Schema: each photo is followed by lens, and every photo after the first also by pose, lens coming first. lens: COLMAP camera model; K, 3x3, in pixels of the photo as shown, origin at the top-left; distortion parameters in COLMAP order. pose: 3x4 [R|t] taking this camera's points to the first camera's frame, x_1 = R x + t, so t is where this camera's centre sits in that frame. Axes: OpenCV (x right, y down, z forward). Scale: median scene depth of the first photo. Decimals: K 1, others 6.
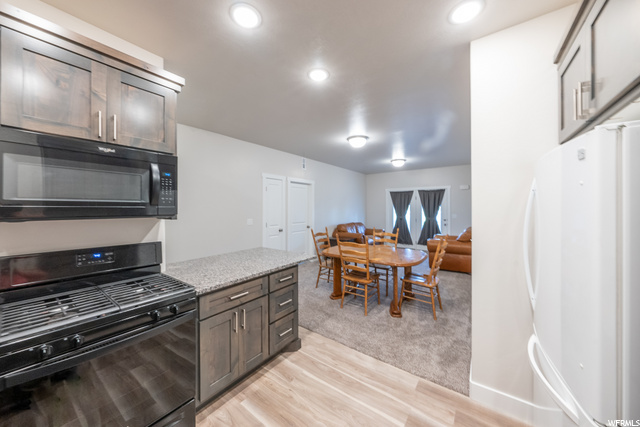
lens RADIAL K [[232.8, 0, 310.8], [0, 232.8, 205.2], [0, 0, 1]] dist [0.003971, -0.000339]
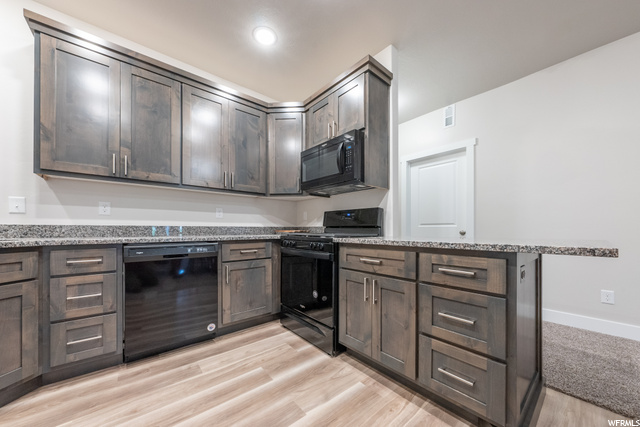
lens RADIAL K [[232.8, 0, 332.2], [0, 232.8, 231.4], [0, 0, 1]] dist [0.003971, -0.000339]
pose [[-0.203030, 0.007682, -0.979142, 0.480295], [0.017726, 0.999834, 0.004169, 0.250797], [0.979012, -0.016510, -0.203132, 0.939317]]
